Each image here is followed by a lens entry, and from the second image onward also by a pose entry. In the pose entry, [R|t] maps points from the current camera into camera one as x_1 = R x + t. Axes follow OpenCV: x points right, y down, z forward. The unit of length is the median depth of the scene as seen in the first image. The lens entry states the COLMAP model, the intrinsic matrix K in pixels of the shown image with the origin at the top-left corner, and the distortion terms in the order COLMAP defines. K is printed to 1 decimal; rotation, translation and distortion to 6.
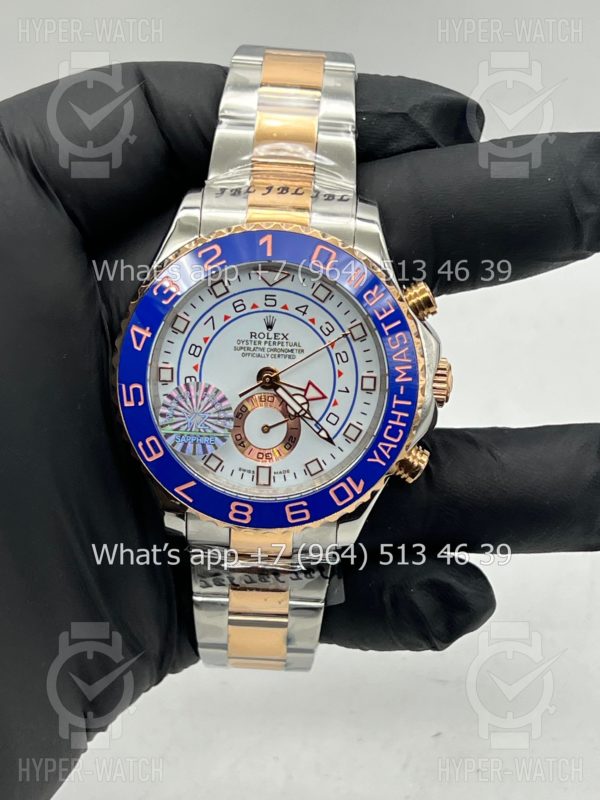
lens RADIAL K [[1869.7, 0, 300.0], [0, 1869.7, 400.0], [0, 0, 1]] dist [0.326324, -3.074364]
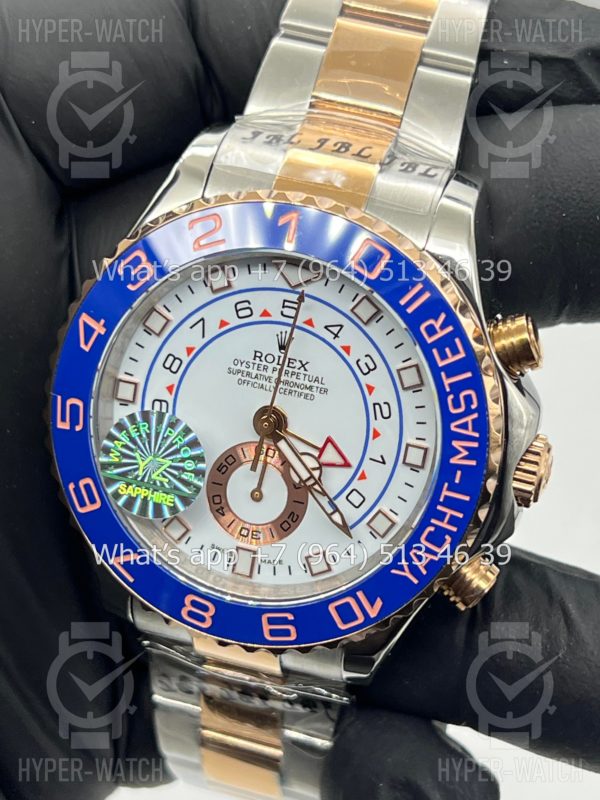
lens RADIAL K [[1869.7, 0, 300.0], [0, 1869.7, 400.0], [0, 0, 1]] dist [0.326324, -3.074364]
pose [[0.968686, 0.169400, -0.181522, 0.114253], [-0.161631, 0.985211, 0.056878, -0.059623], [0.188473, -0.025757, 0.981741, 0.343732]]
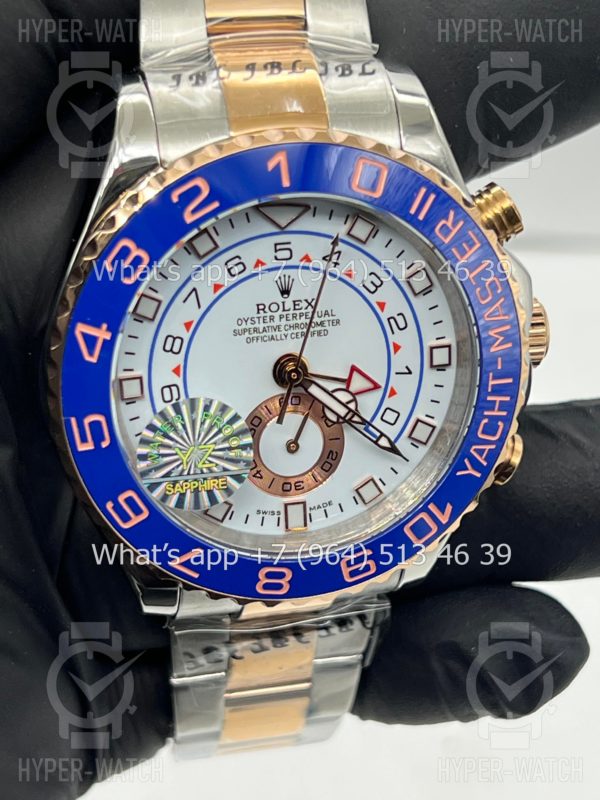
lens RADIAL K [[1869.7, 0, 300.0], [0, 1869.7, 400.0], [0, 0, 1]] dist [0.326324, -3.074364]
pose [[0.964520, -0.149035, 0.217921, -0.155250], [0.112391, 0.978687, 0.171874, -0.111837], [-0.238891, -0.141284, 0.960713, 0.383748]]
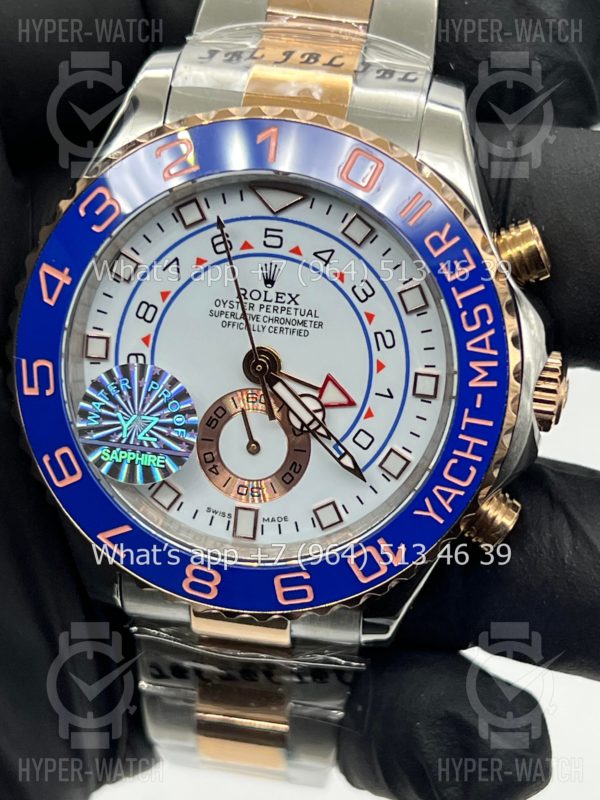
lens RADIAL K [[1869.7, 0, 300.0], [0, 1869.7, 400.0], [0, 0, 1]] dist [0.326324, -3.074364]
pose [[0.994026, 0.071115, -0.082791, 0.046767], [-0.069492, 0.997333, 0.022331, -0.014917], [0.084158, -0.016444, 0.996317, 0.394209]]
